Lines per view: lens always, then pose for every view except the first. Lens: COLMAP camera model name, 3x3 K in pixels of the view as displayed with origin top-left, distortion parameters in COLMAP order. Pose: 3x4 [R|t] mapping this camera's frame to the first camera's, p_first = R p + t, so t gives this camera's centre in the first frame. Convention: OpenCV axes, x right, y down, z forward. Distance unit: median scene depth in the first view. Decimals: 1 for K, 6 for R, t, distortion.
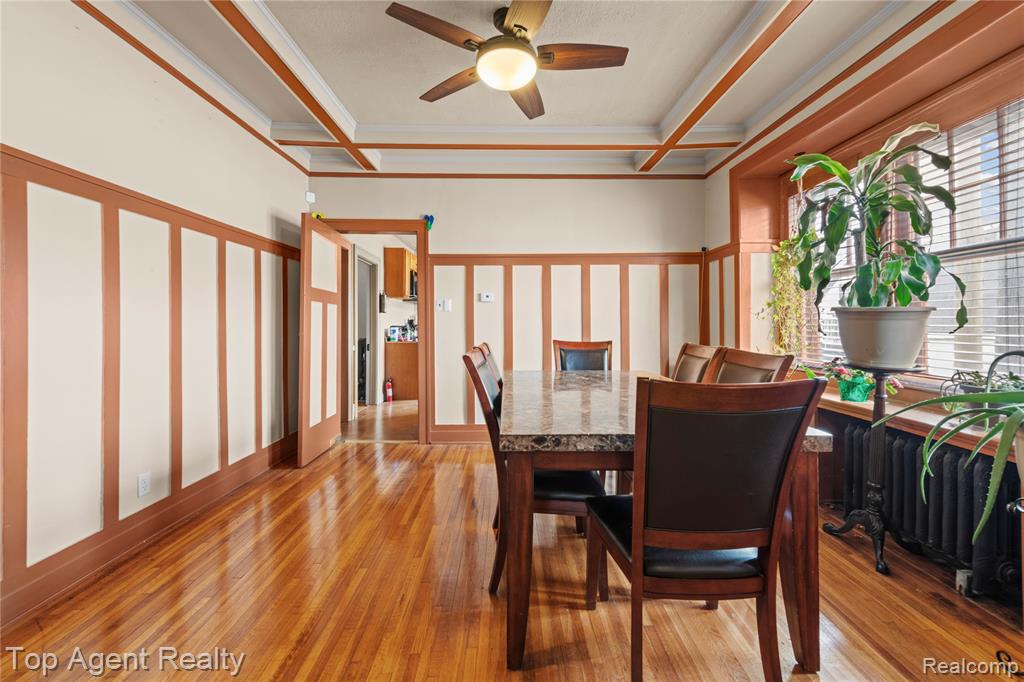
lens RADIAL K [[408.2, 0, 508.6], [0, 408.2, 334.1], [0, 0, 1]] dist [0.003388, -0.000472]
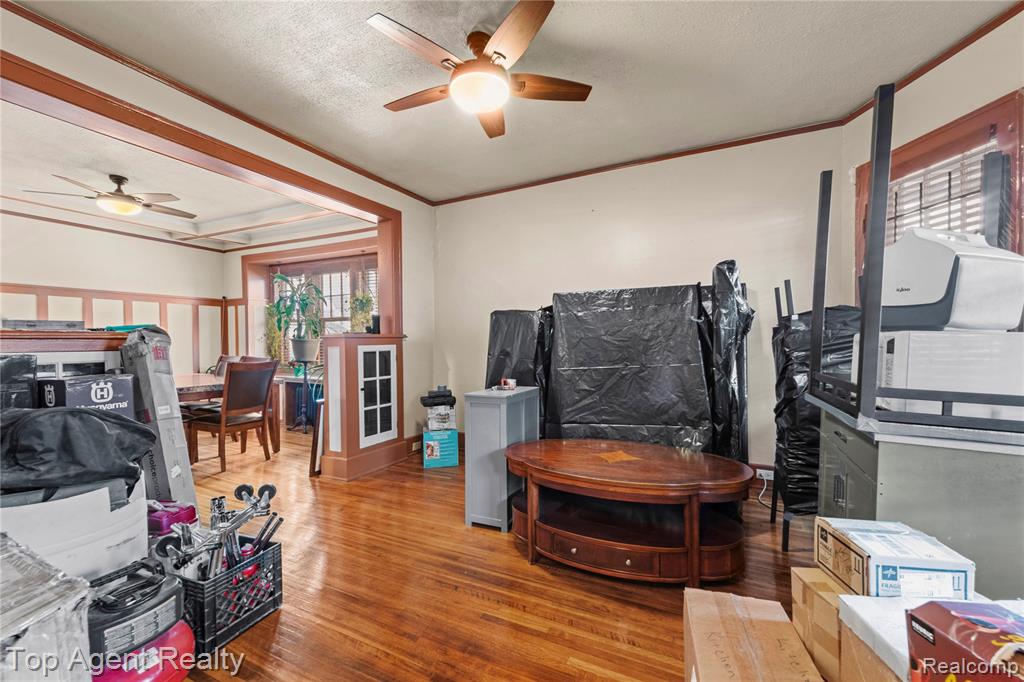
lens RADIAL K [[408.2, 0, 508.6], [0, 408.2, 334.1], [0, 0, 1]] dist [0.003388, -0.000472]
pose [[0.451949, 0.002960, 0.892039, -0.579615], [0.025088, 0.999557, -0.016028, -0.016142], [-0.891691, 0.029623, 0.451674, -0.923864]]
